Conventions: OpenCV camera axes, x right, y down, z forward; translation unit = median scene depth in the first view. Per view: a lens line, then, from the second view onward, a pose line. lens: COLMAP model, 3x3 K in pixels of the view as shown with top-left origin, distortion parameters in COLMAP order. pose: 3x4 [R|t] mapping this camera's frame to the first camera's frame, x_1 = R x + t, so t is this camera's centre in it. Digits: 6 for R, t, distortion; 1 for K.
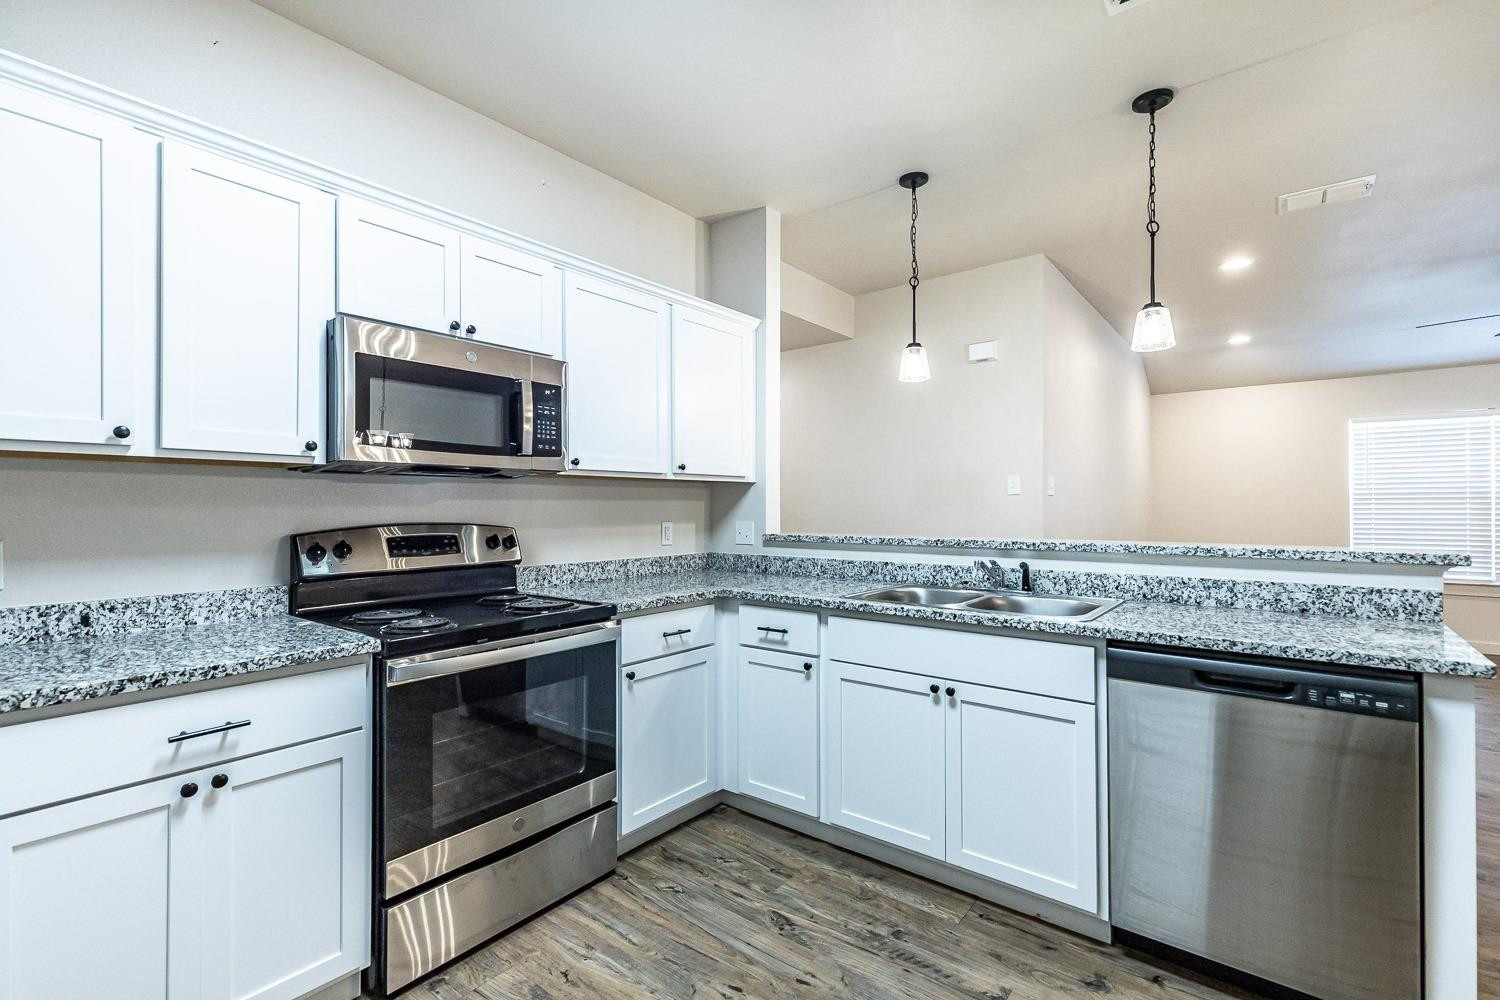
lens RADIAL K [[659.1, 0, 759.8], [0, 659.1, 501.9], [0, 0, 1]] dist [0.016837, -0.000258]
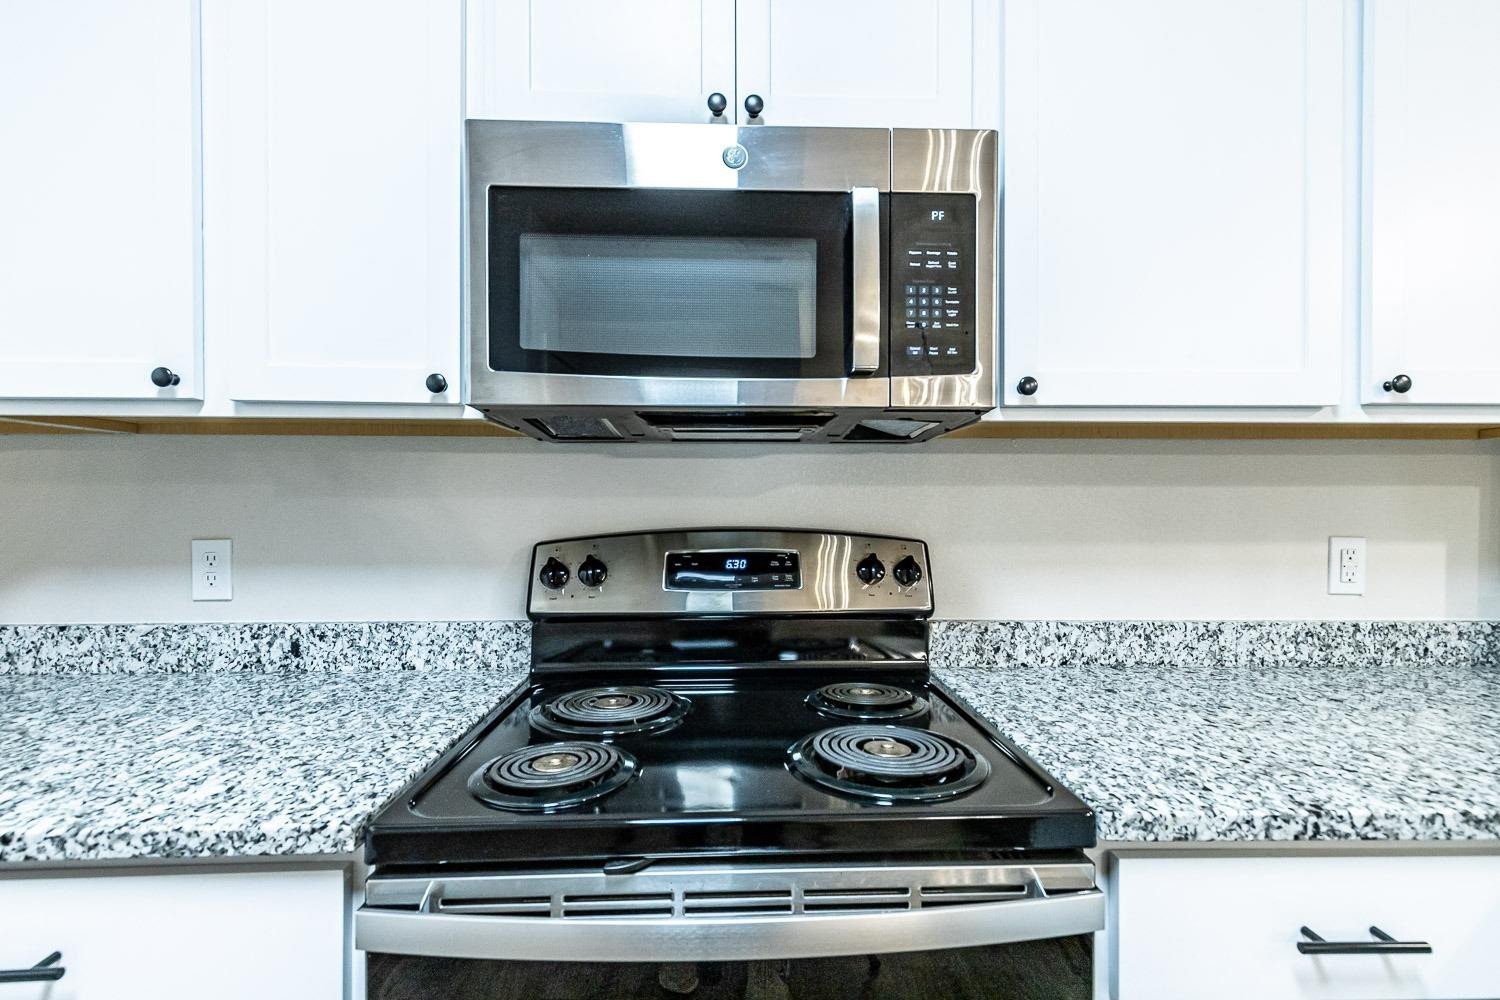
lens RADIAL K [[677.8, 0, 754.2], [0, 677.8, 503.2], [0, 0, 1]] dist [0.006056, -0.000367]
pose [[0.633423, 0.006438, -0.773779, -0.073154], [0.002871, 0.999939, 0.010670, 0.006196], [0.773800, -0.008980, 0.633366, 0.687418]]
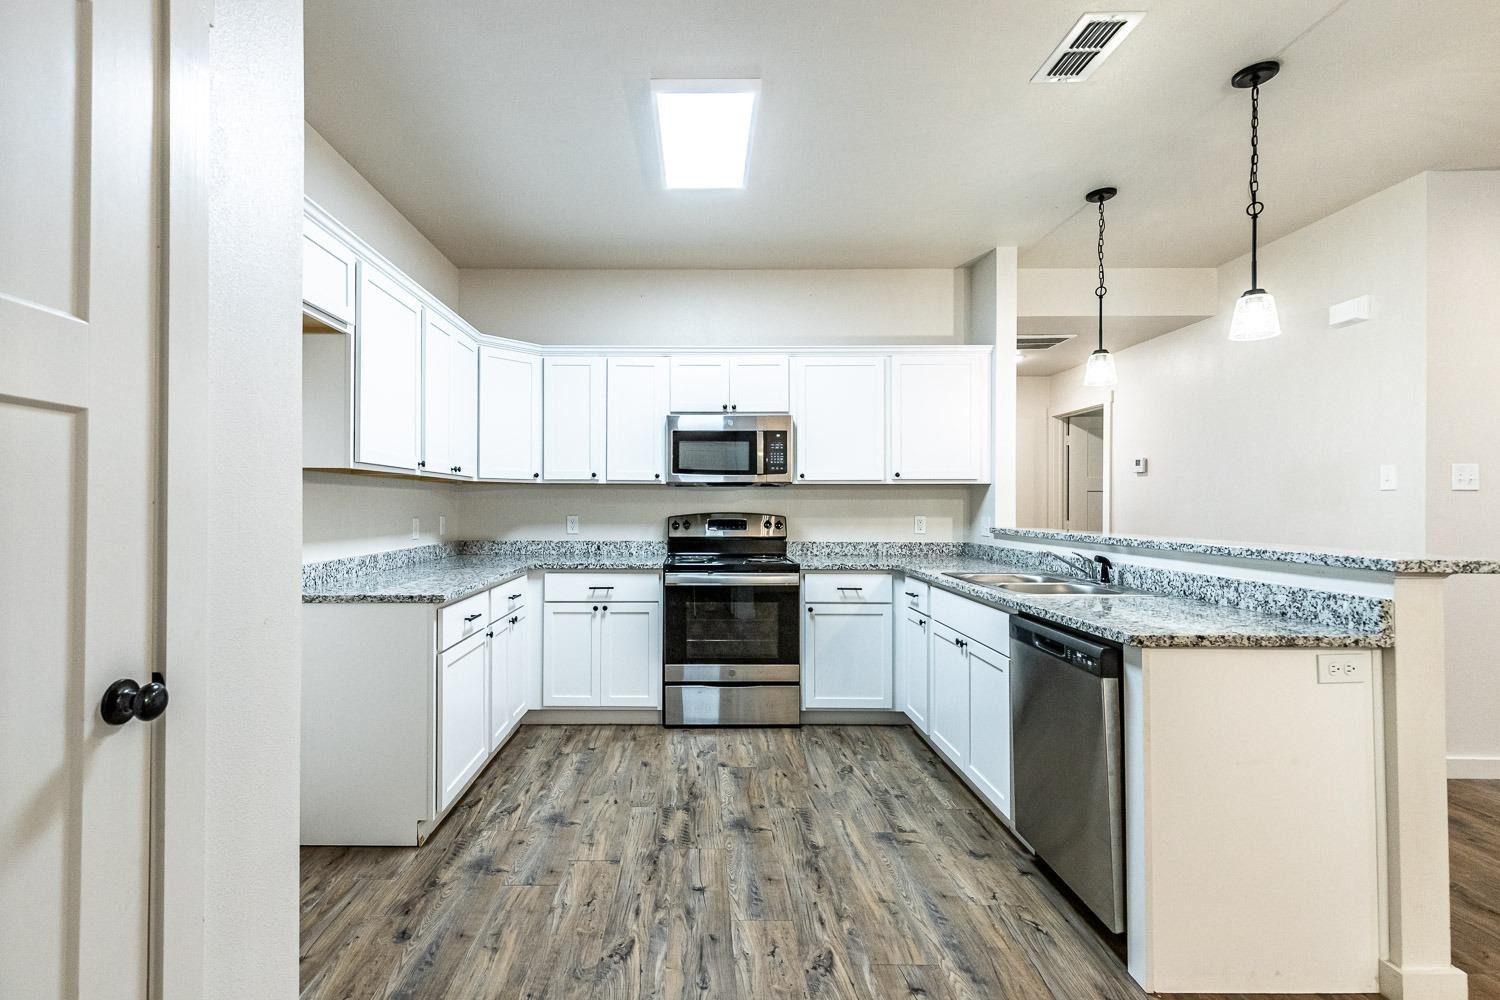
lens RADIAL K [[714.8, 0, 750.0], [0, 714.8, 500.0], [0, 0, 1]] dist [0.028842, -0.000043]
pose [[0.653487, -0.001466, -0.756936, 1.064825], [0.002287, 0.999997, 0.000038, -0.002449], [0.756934, -0.001757, 0.653489, -0.252803]]
